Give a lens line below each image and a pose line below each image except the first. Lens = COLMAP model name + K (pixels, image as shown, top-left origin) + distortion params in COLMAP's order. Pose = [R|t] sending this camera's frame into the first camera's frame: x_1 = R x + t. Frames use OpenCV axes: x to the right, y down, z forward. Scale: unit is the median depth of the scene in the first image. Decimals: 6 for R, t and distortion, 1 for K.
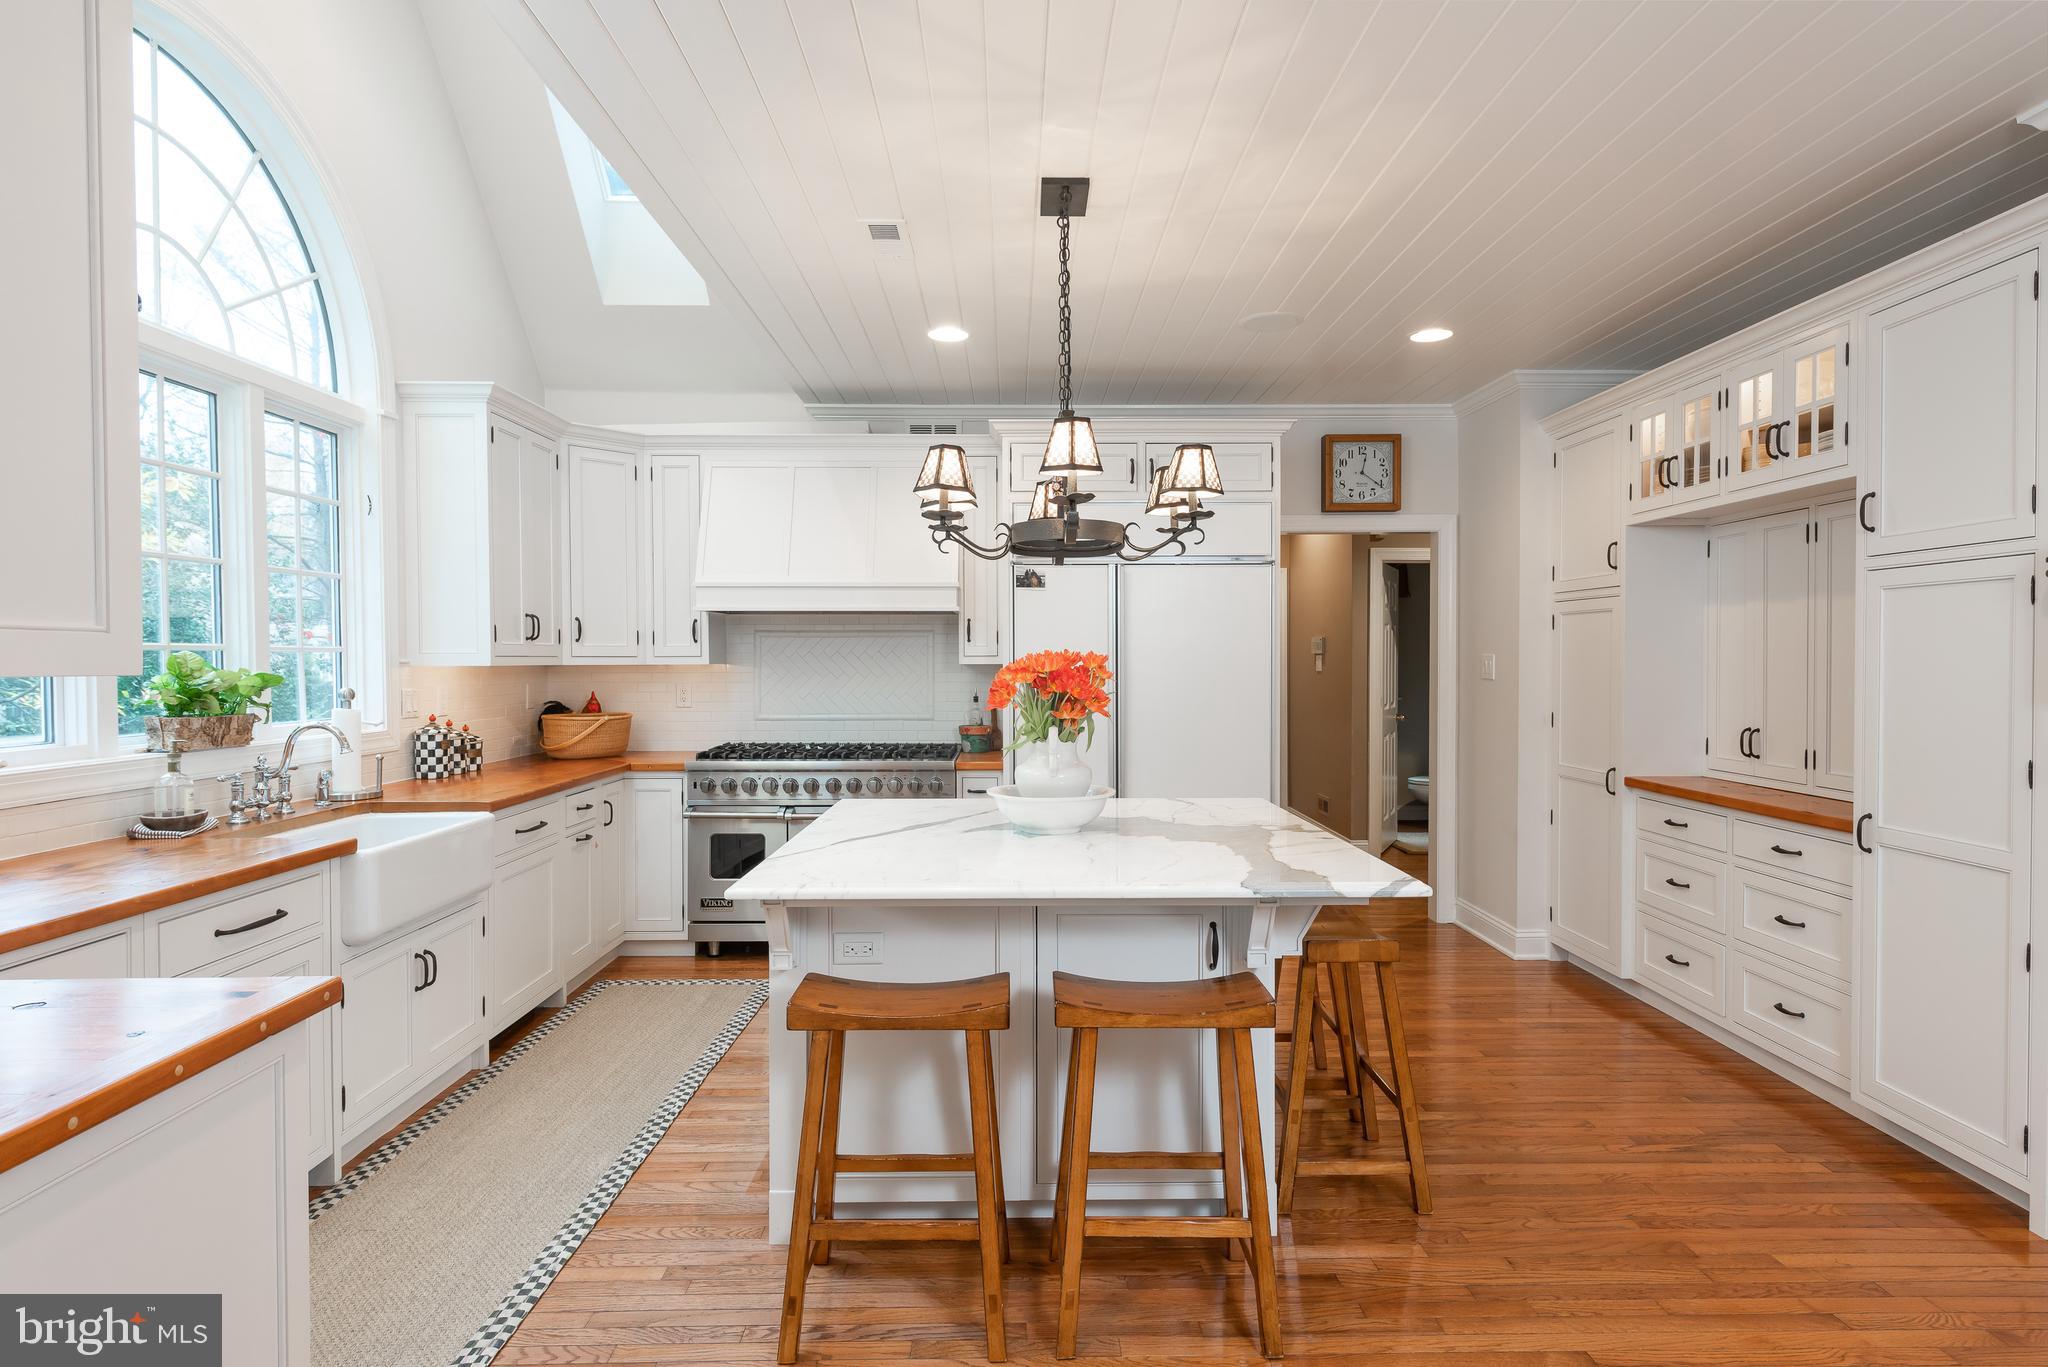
lens RADIAL K [[1096.1, 0, 1039.2], [0, 1096.1, 673.8], [0, 0, 1]] dist [0.008421, -0.003164]
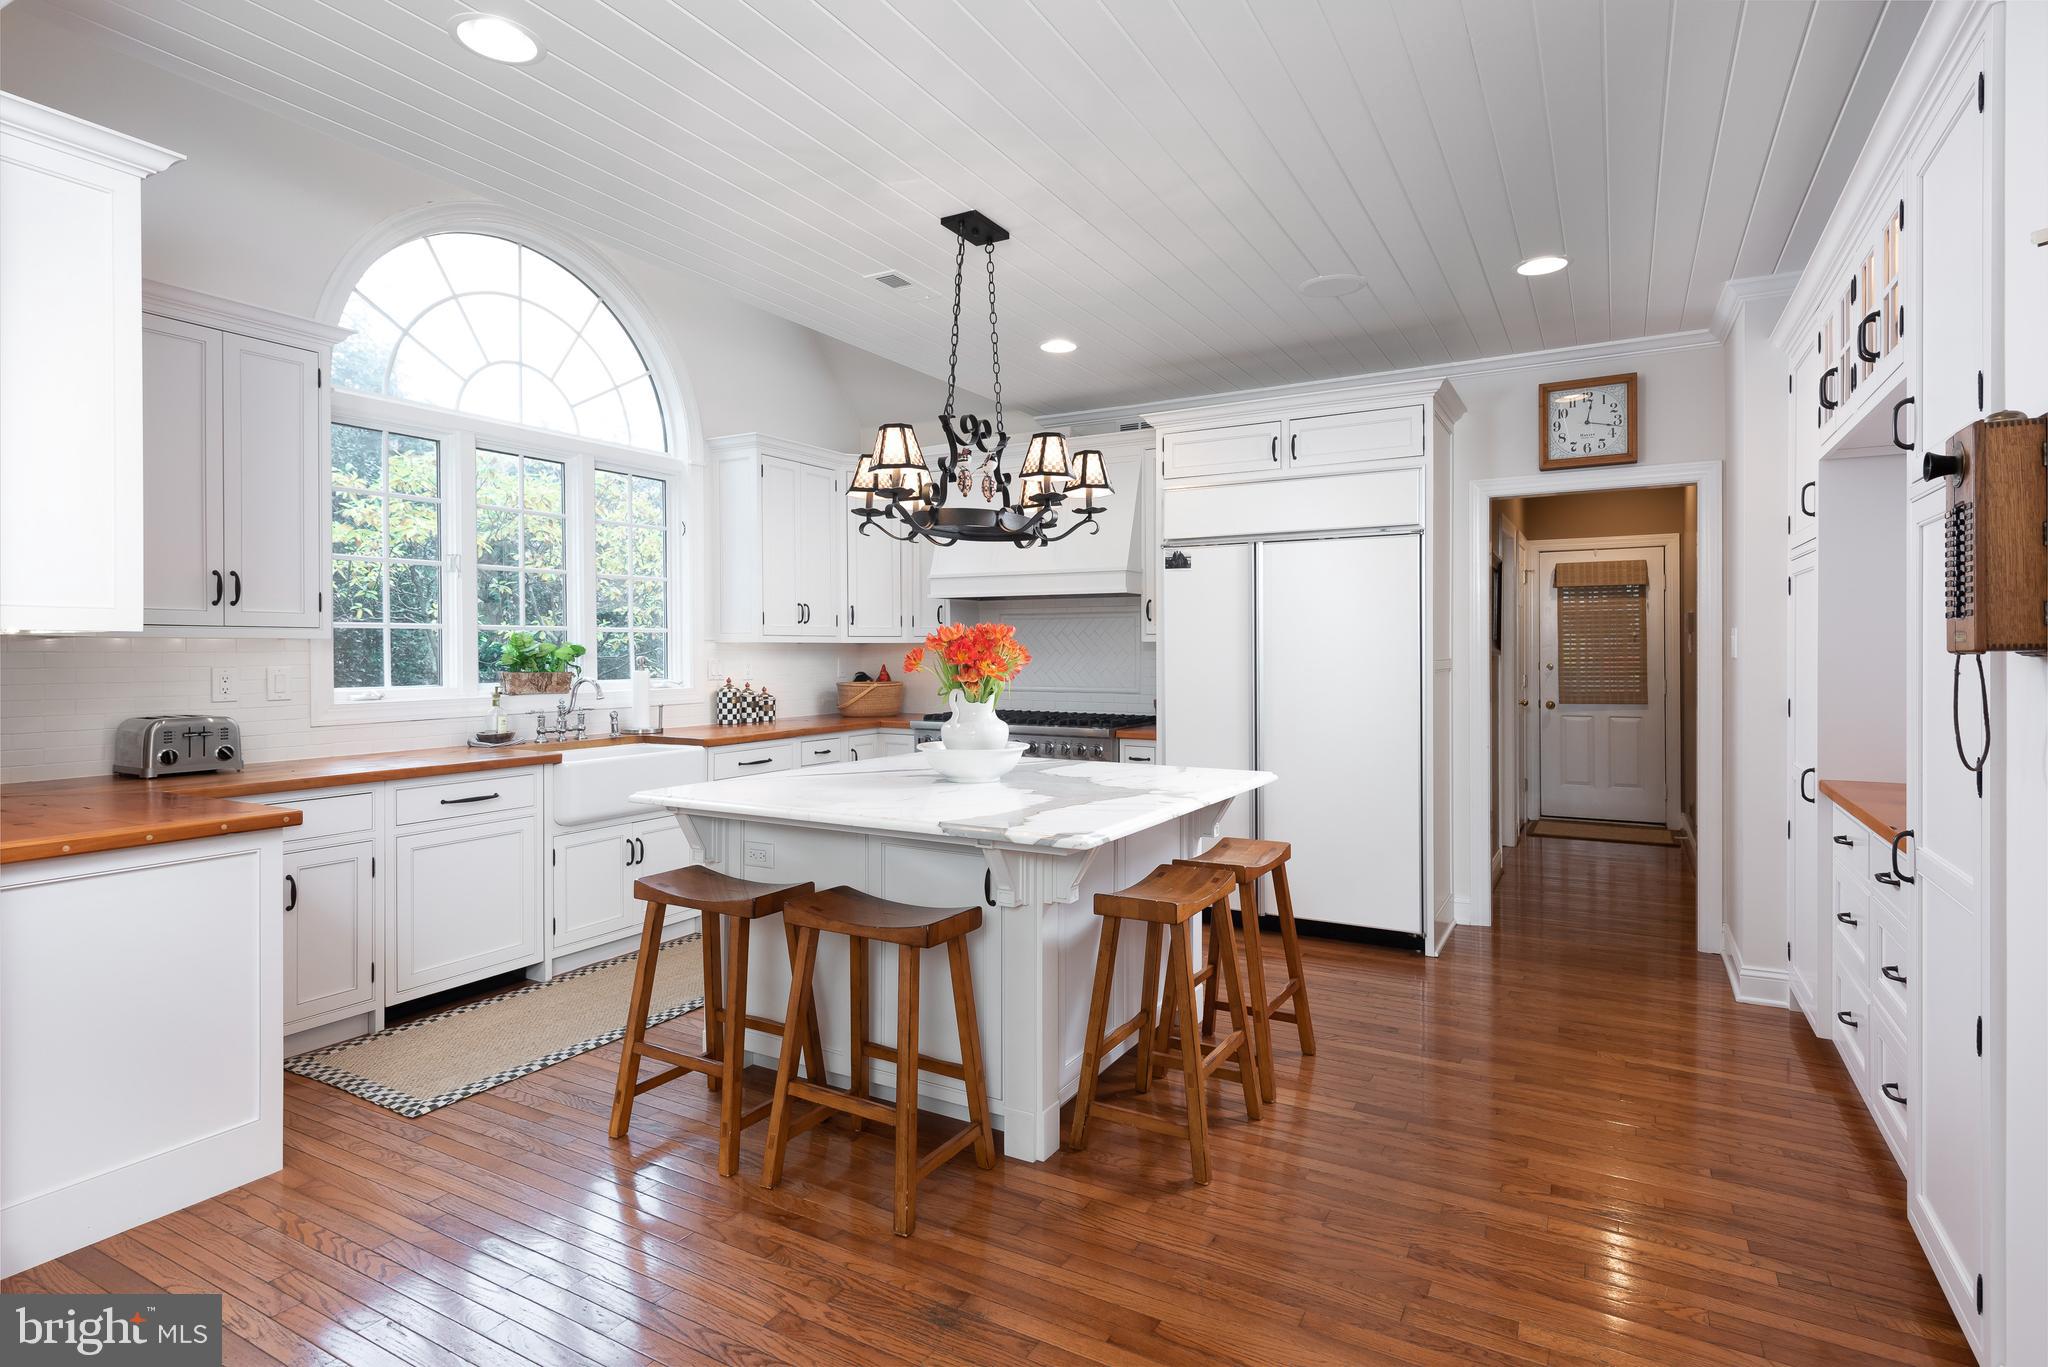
lens RADIAL K [[1054.7, 0, 1034.2], [0, 1054.7, 652.9], [0, 0, 1]] dist [0.016223, -0.001009]
pose [[0.858167, 0.002124, -0.513366, 0.438284], [-0.006294, 0.999960, -0.006383, 0.011517], [0.513332, 0.008709, 0.858146, 0.059471]]
